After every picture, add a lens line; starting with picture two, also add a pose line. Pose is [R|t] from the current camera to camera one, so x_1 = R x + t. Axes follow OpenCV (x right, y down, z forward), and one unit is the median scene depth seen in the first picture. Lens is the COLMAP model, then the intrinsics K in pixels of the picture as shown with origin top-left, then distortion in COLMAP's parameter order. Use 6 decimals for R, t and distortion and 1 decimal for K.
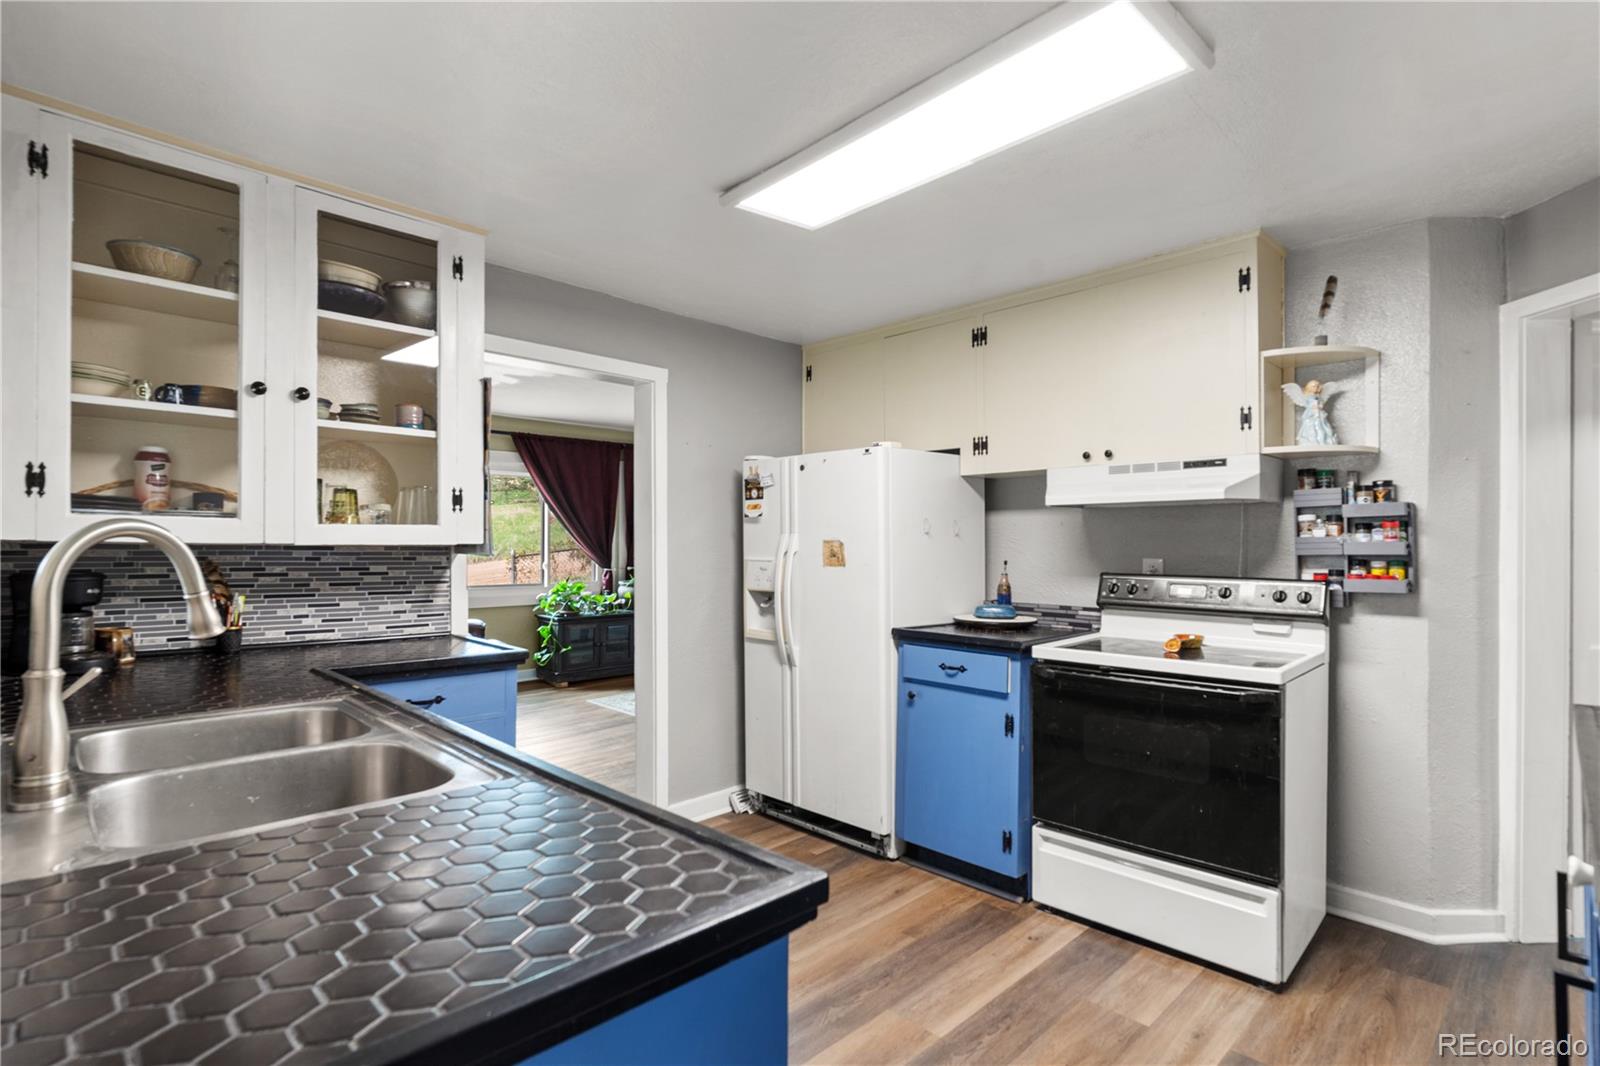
lens RADIAL K [[777.1, 0, 785.2], [0, 777.1, 542.1], [0, 0, 1]] dist [-0.009679, 0.002195]
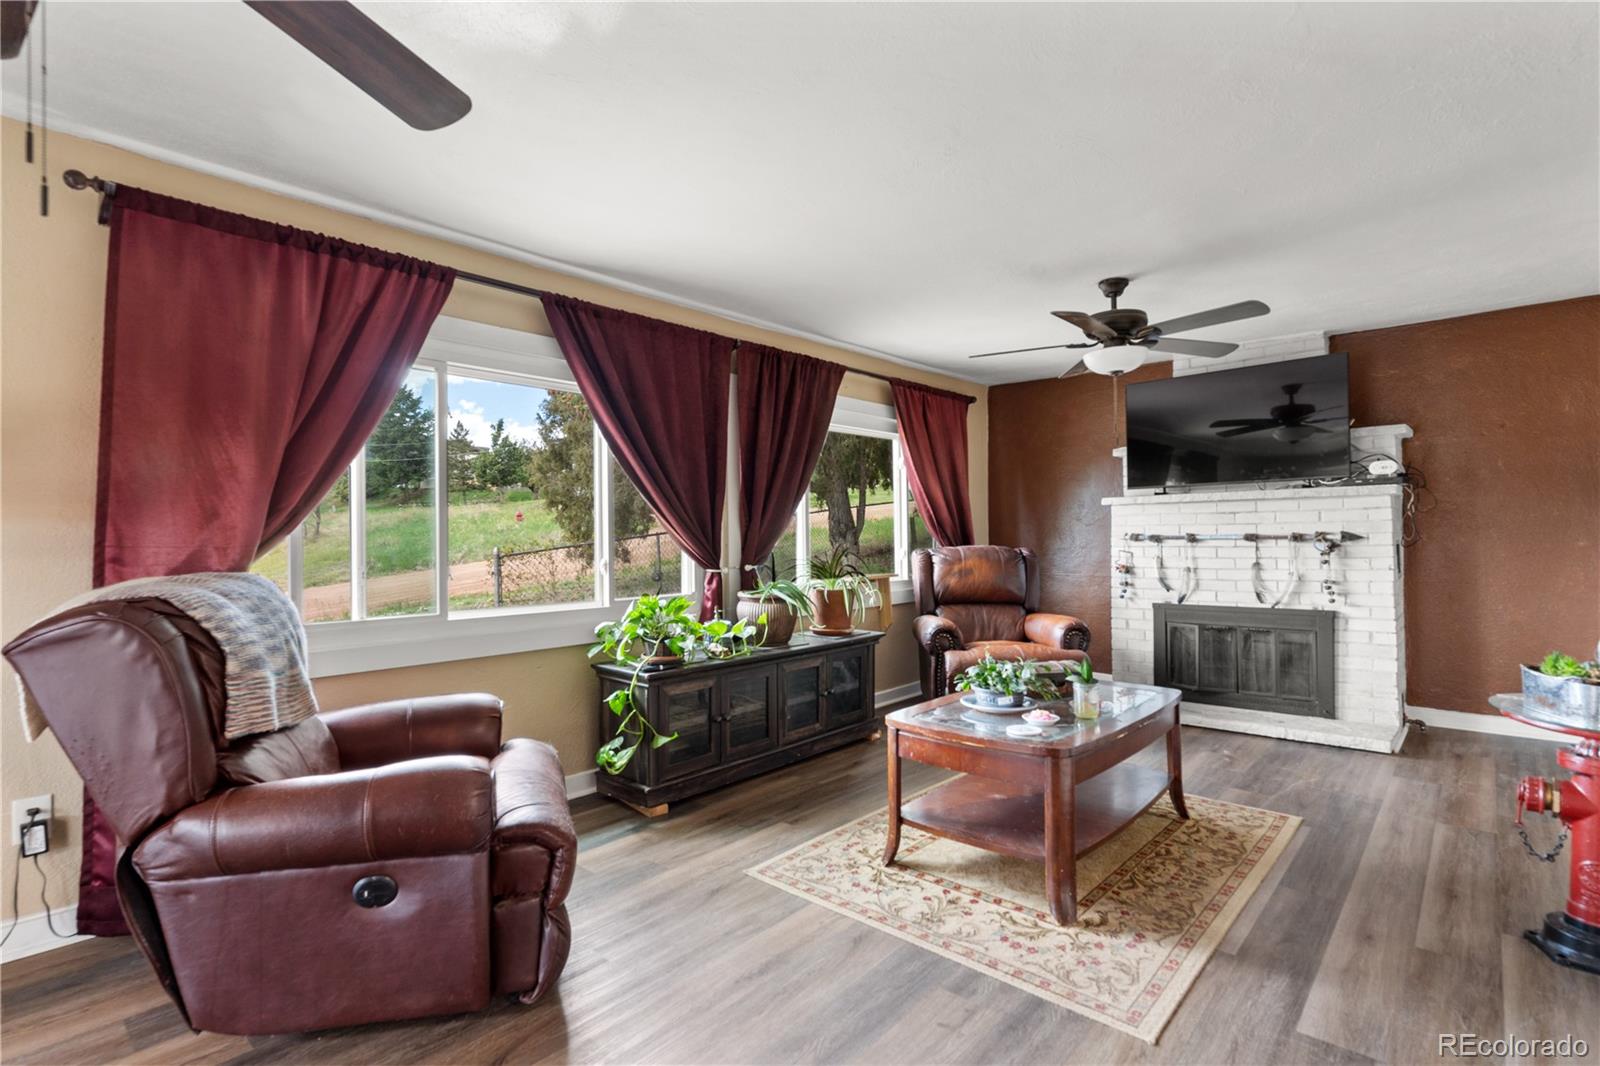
lens RADIAL K [[777.1, 0, 791.3], [0, 777.1, 532.9], [0, 0, 1]] dist [-0.009679, 0.002195]
pose [[0.998362, -0.016294, 0.054843, -0.567321], [0.016833, 0.999814, -0.009379, 0.041396], [-0.054680, 0.010287, 0.998451, 1.277169]]
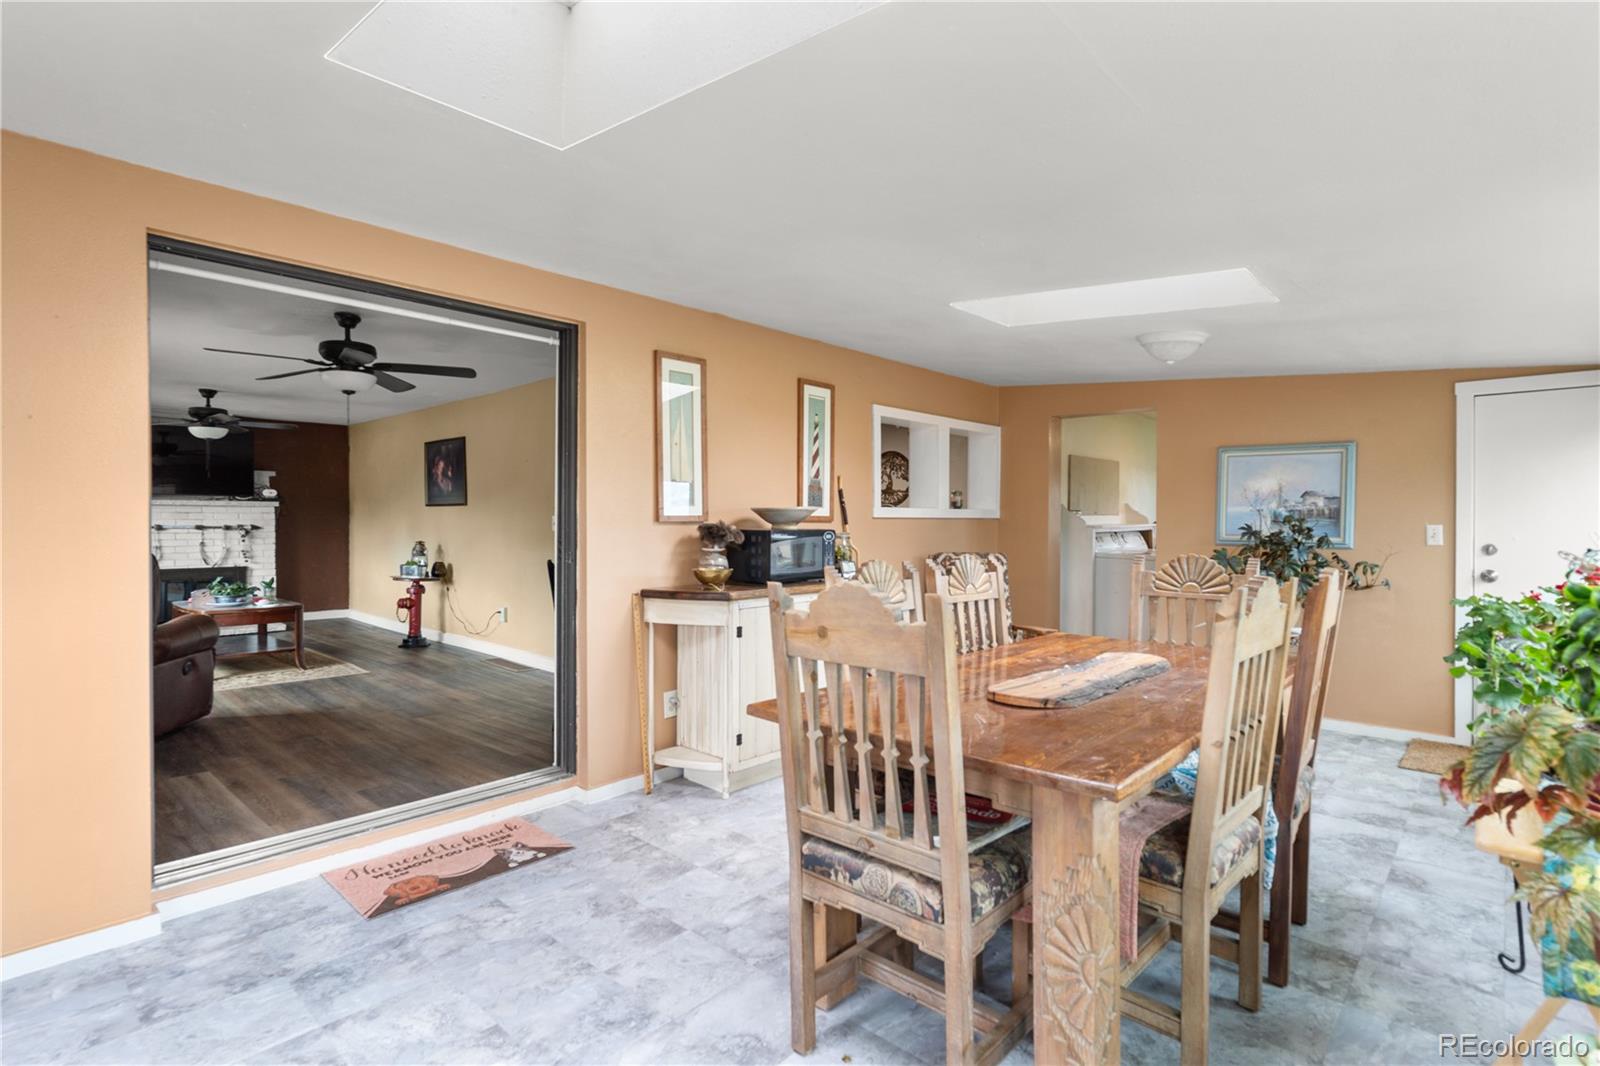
lens RADIAL K [[777.1, 0, 794.8], [0, 777.1, 528.1], [0, 0, 1]] dist [-0.009679, 0.002195]
pose [[-0.040956, -0.008084, 0.999128, -2.527336], [0.004343, 0.999956, 0.008269, 0.040357], [-0.999151, 0.004678, -0.040920, 0.773713]]
